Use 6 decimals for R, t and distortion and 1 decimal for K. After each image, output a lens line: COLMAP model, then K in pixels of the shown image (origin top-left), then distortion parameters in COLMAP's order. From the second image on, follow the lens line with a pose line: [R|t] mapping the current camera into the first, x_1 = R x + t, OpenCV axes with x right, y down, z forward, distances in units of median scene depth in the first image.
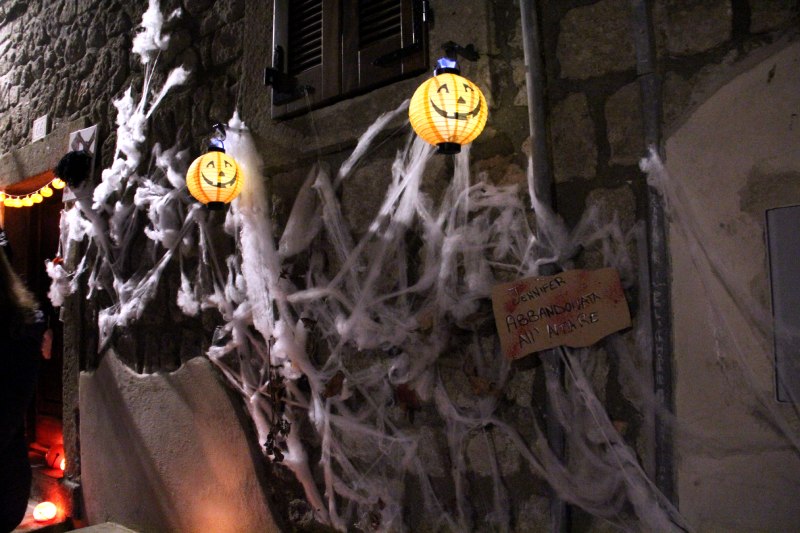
lens RADIAL K [[757.3, 0, 400.0], [0, 757.3, 266.5], [0, 0, 1]] dist [-0.133051, -0.000437]
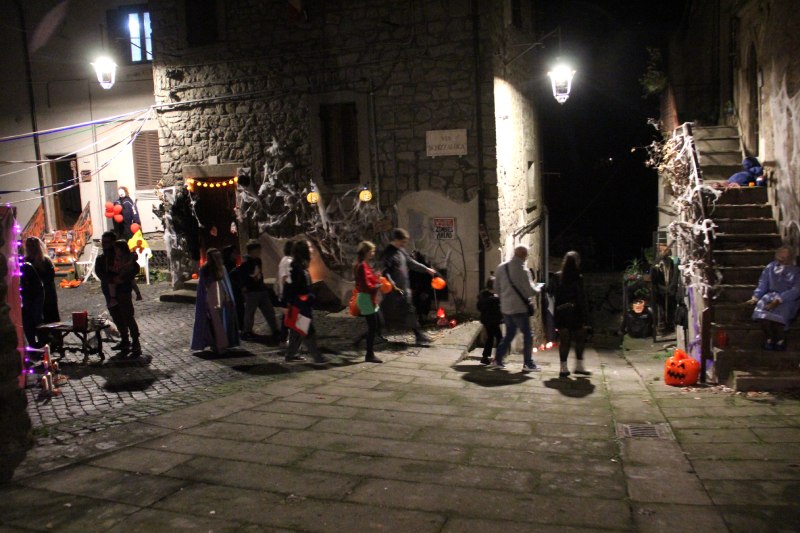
lens RADIAL K [[668.0, 0, 400.0], [0, 668.0, 266.5], [0, 0, 1]] dist [-0.090746, -0.001324]
pose [[0.970013, -0.047677, 0.238331, -0.814499], [0.001209, 0.981506, 0.191426, -0.548486], [-0.243050, -0.185398, 0.952132, -3.622389]]
